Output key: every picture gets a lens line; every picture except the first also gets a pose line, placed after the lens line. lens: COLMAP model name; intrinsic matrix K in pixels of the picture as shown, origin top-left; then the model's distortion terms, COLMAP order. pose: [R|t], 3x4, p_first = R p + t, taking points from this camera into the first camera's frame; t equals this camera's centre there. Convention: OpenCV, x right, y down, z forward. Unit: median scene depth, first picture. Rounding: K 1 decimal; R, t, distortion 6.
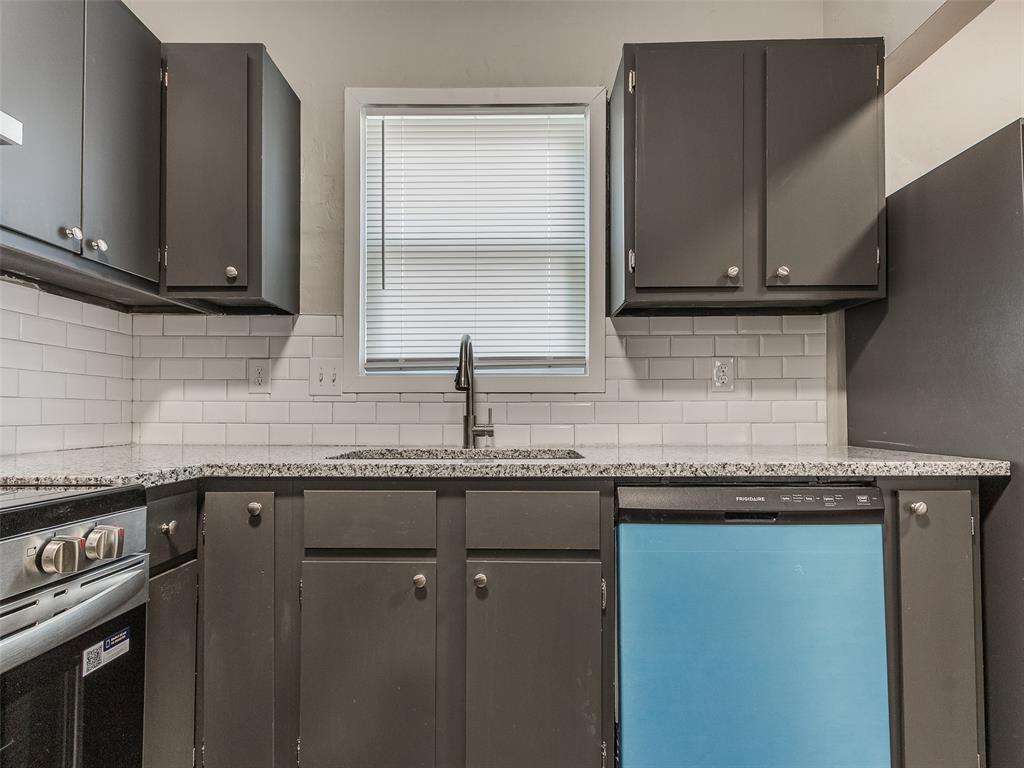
lens RADIAL K [[528.5, 0, 509.8], [0, 528.5, 405.3], [0, 0, 1]] dist [0.004302, -0.001837]
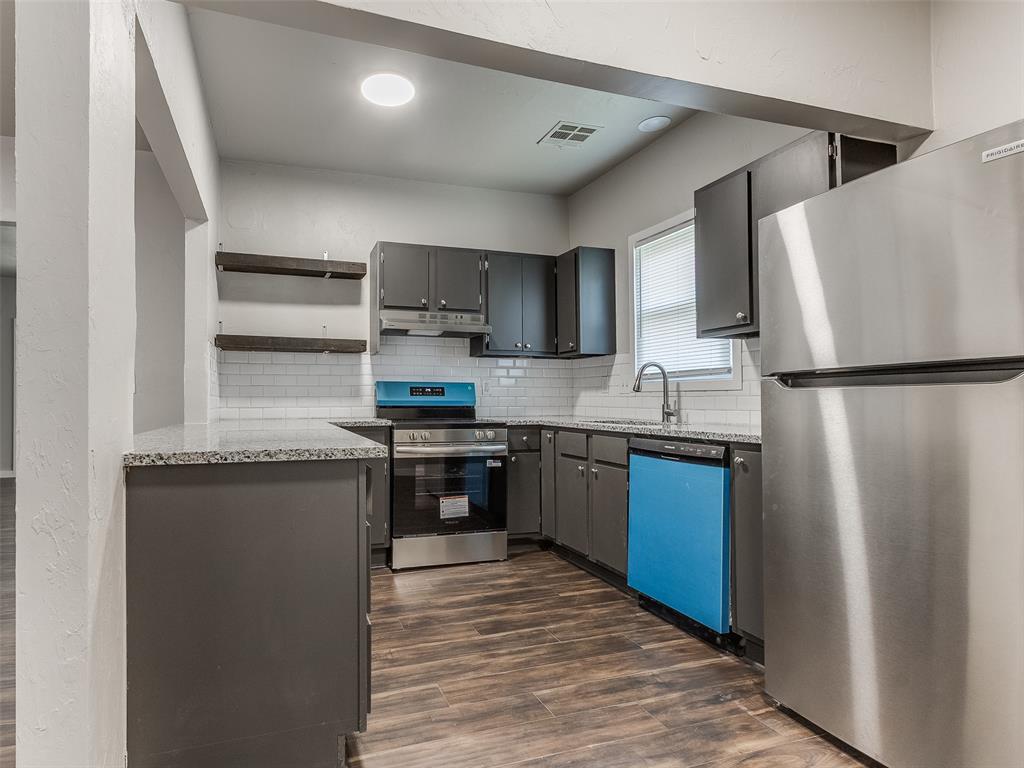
lens RADIAL K [[541.6, 0, 441.4], [0, 541.6, 389.4], [0, 0, 1]] dist [0.008791, 0.002772]
pose [[0.317974, -0.017113, -0.947945, 1.397446], [0.016647, 0.999784, -0.012464, -0.020394], [0.947953, -0.011817, 0.318190, -0.311721]]
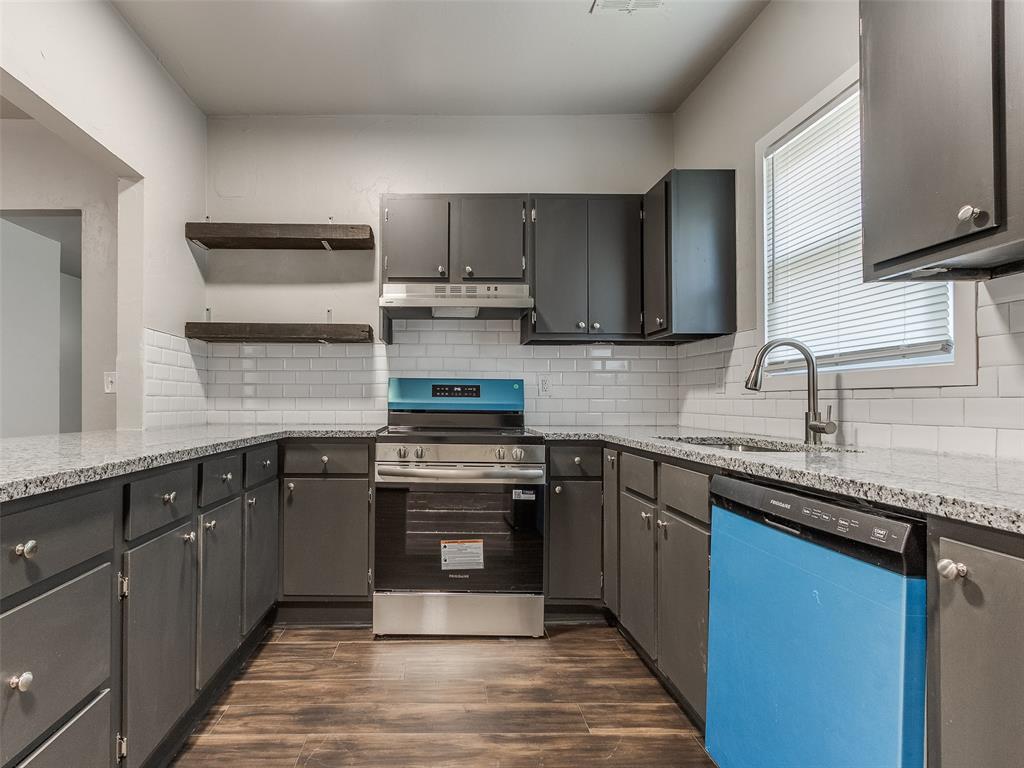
lens RADIAL K [[528.5, 0, 436.8], [0, 528.5, 395.4], [0, 0, 1]] dist [0.004302, -0.001837]
pose [[0.019294, -0.011242, -0.999751, 0.915727], [0.011618, 0.999872, -0.011019, -0.010531], [0.999746, -0.011402, 0.019422, 0.237367]]
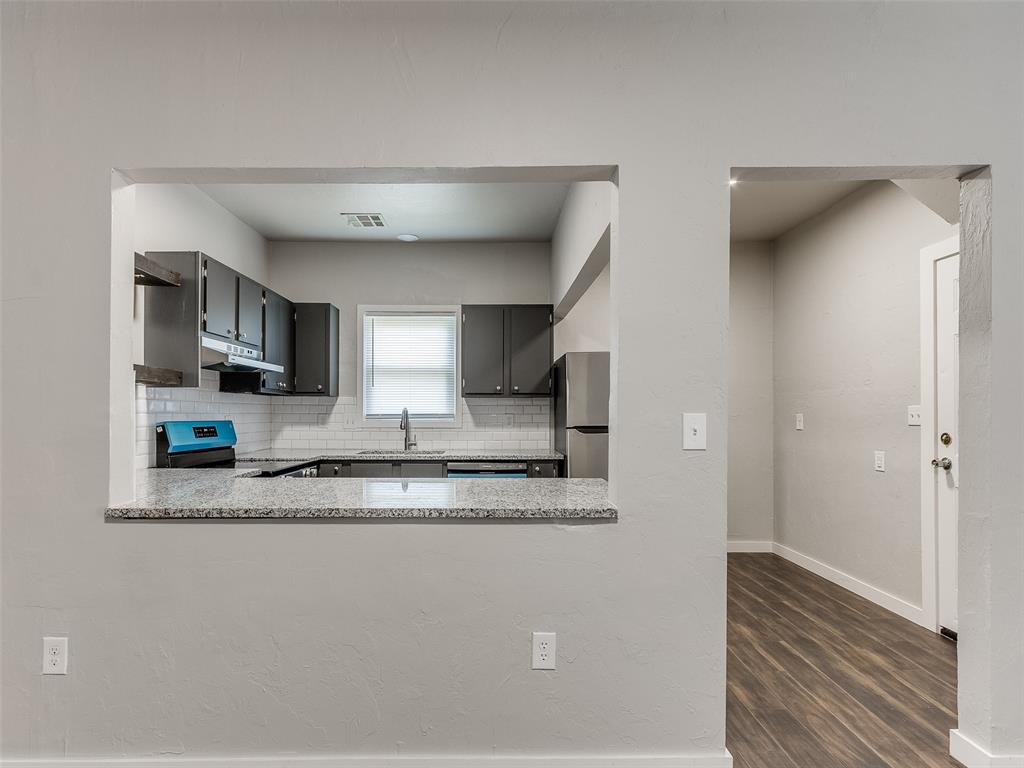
lens RADIAL K [[528.5, 0, 485.1], [0, 528.5, 406.2], [0, 0, 1]] dist [0.004302, -0.001837]
pose [[0.999942, 0.002841, 0.010407, 0.266545], [-0.002886, 0.999986, 0.004332, -0.140045], [-0.010394, -0.004362, 0.999936, -1.513576]]
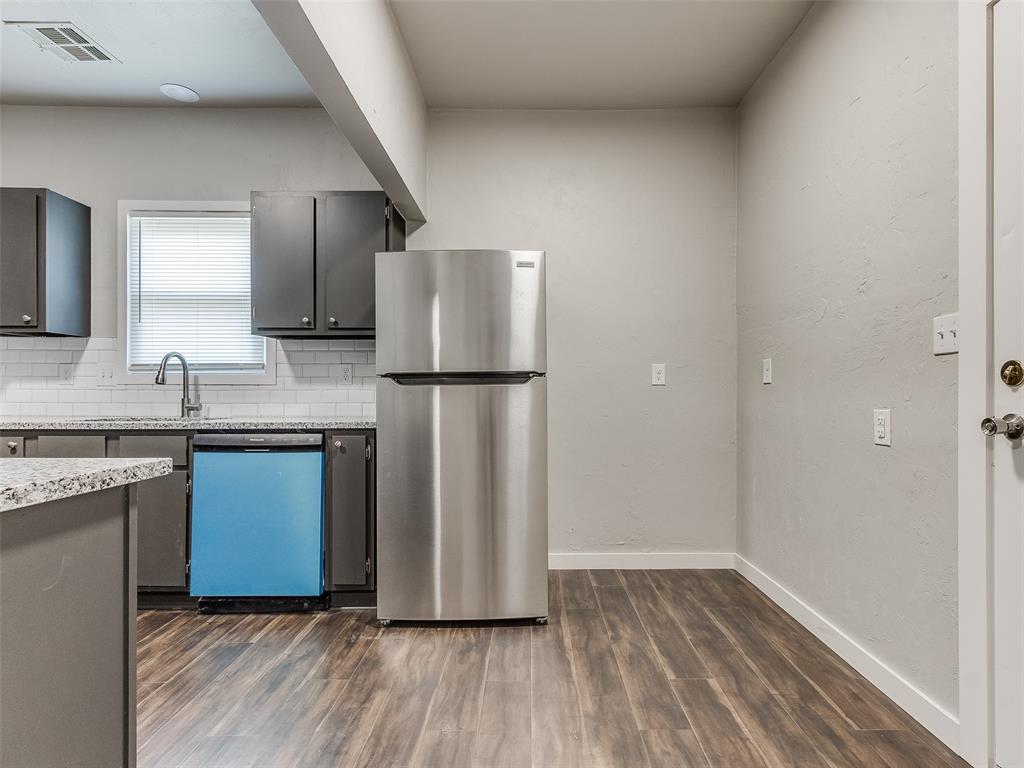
lens RADIAL K [[524.9, 0, 523.3], [0, 524.9, 391.1], [0, 0, 1]] dist [0.013929, -0.005289]
pose [[0.999885, 0.002334, 0.015008, 0.952733], [-0.002485, 0.999947, 0.010019, -0.022737], [-0.014983, -0.010055, 0.999837, -0.690207]]
